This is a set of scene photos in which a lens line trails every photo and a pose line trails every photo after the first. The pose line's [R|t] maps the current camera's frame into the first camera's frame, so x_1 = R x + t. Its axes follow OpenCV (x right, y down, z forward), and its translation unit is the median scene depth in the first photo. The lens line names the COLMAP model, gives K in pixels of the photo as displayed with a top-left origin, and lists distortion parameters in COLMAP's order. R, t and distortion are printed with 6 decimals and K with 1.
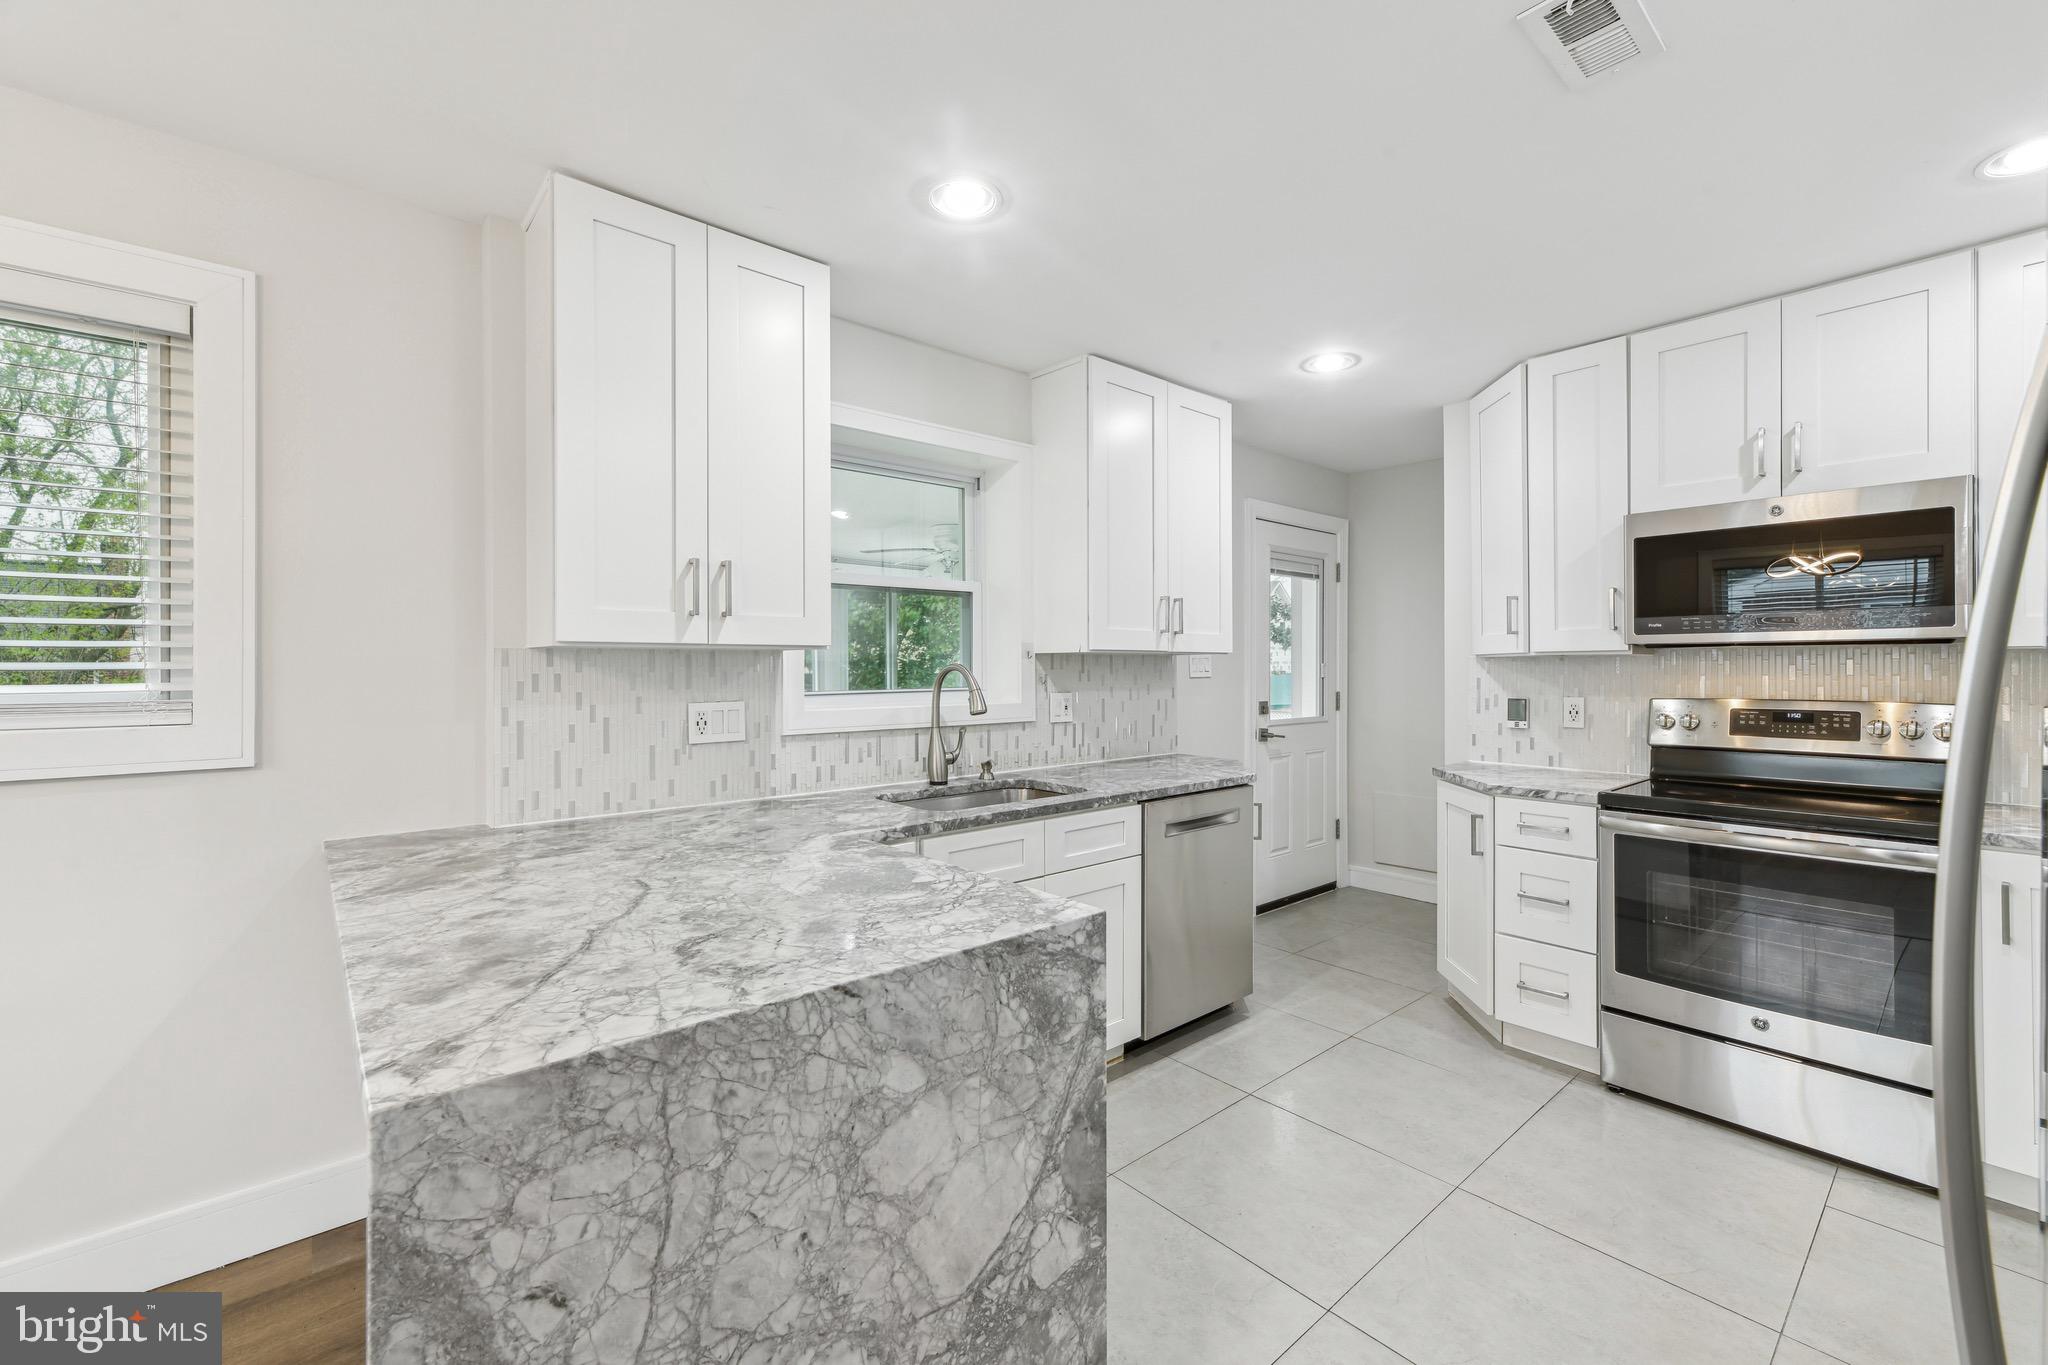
lens RADIAL K [[829.9, 0, 1030.3], [0, 829.9, 675.3], [0, 0, 1]] dist [-0.001723, -0.000044]
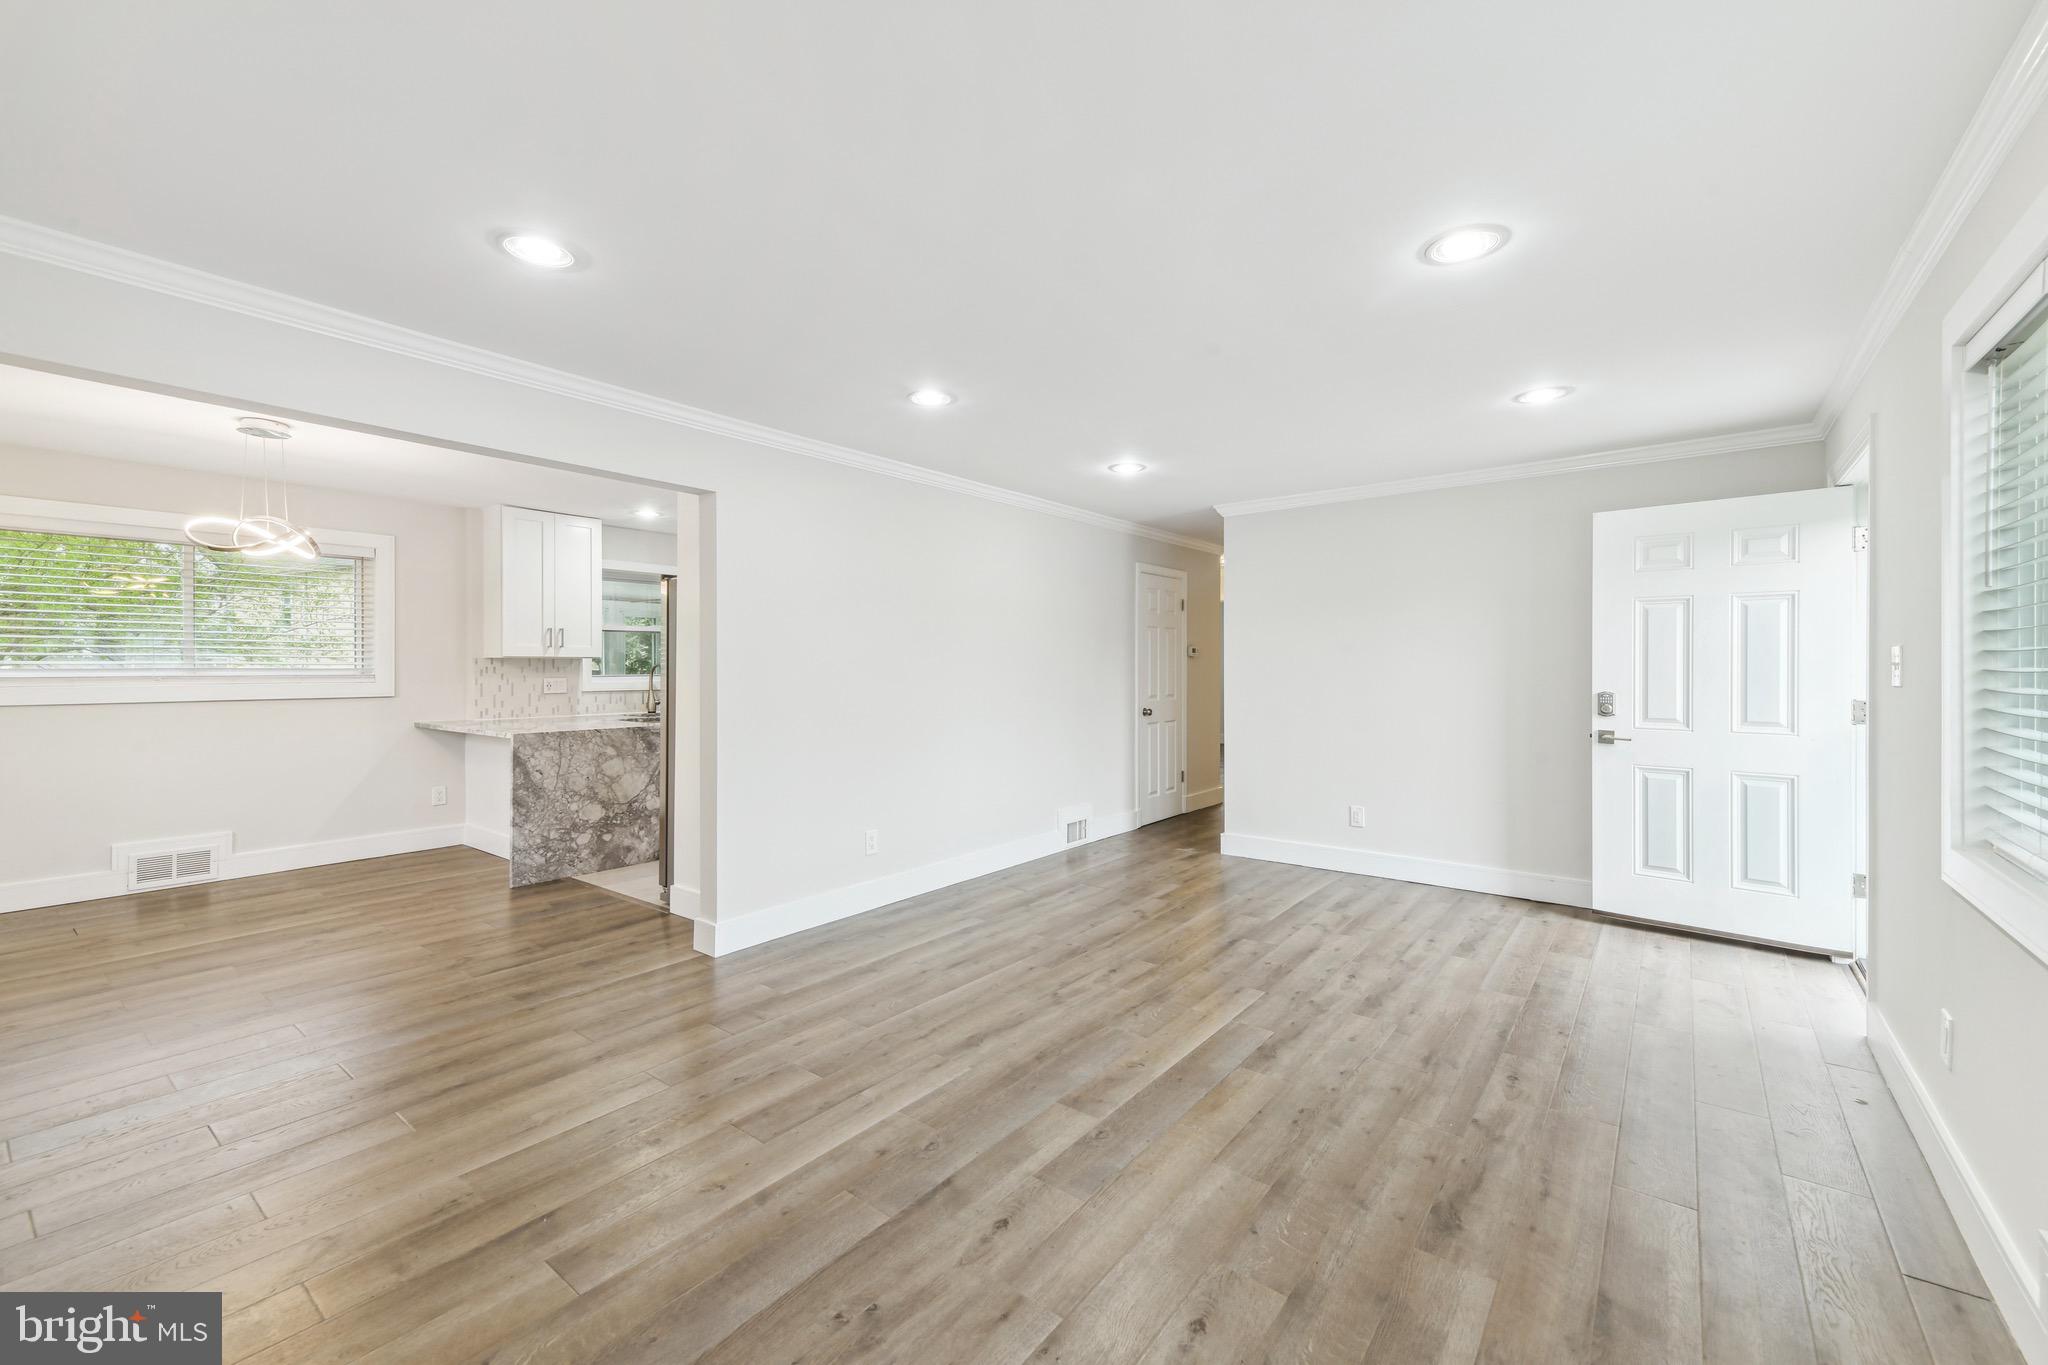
lens RADIAL K [[846.0, 0, 1027.7], [0, 846.0, 667.0], [0, 0, 1]] dist [0.012534, -0.000284]
pose [[0.980500, 0.002638, 0.196500, 0.543983], [-0.000650, 0.999948, -0.010184, 0.022912], [-0.196517, 0.009858, 0.980451, -1.872778]]
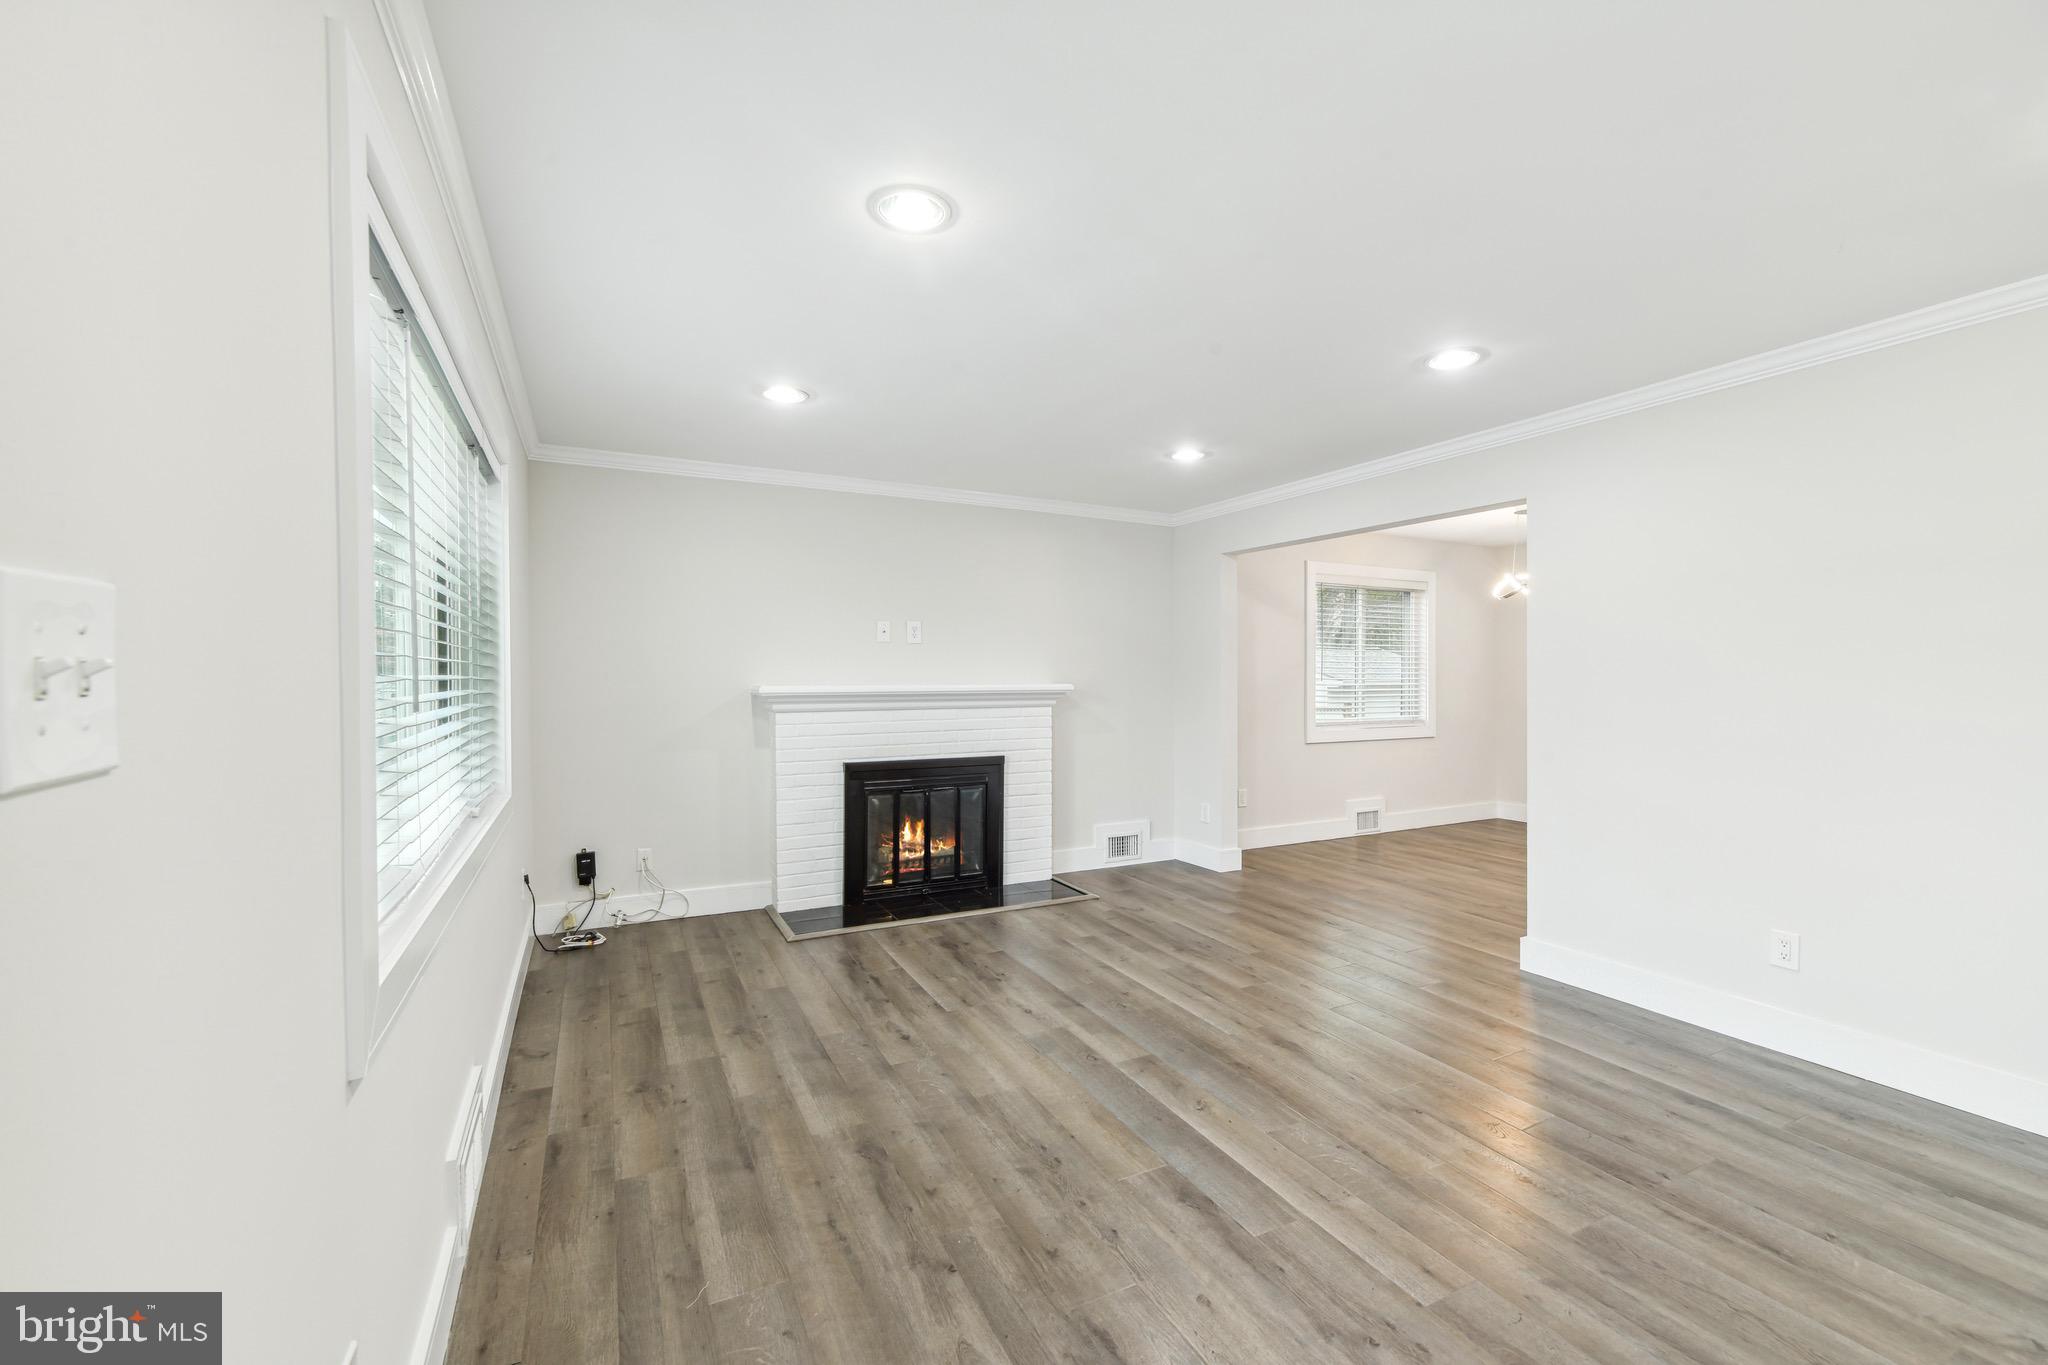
lens RADIAL K [[847.5, 0, 1024.0], [0, 847.5, 682.5], [0, 0, 1]] dist [-0.002578, -0.000208]
pose [[-0.253325, 0.013819, -0.967283, 1.926363], [-0.009530, 0.999814, 0.016780, 0.003332], [0.967334, 0.013469, -0.253146, -0.776766]]
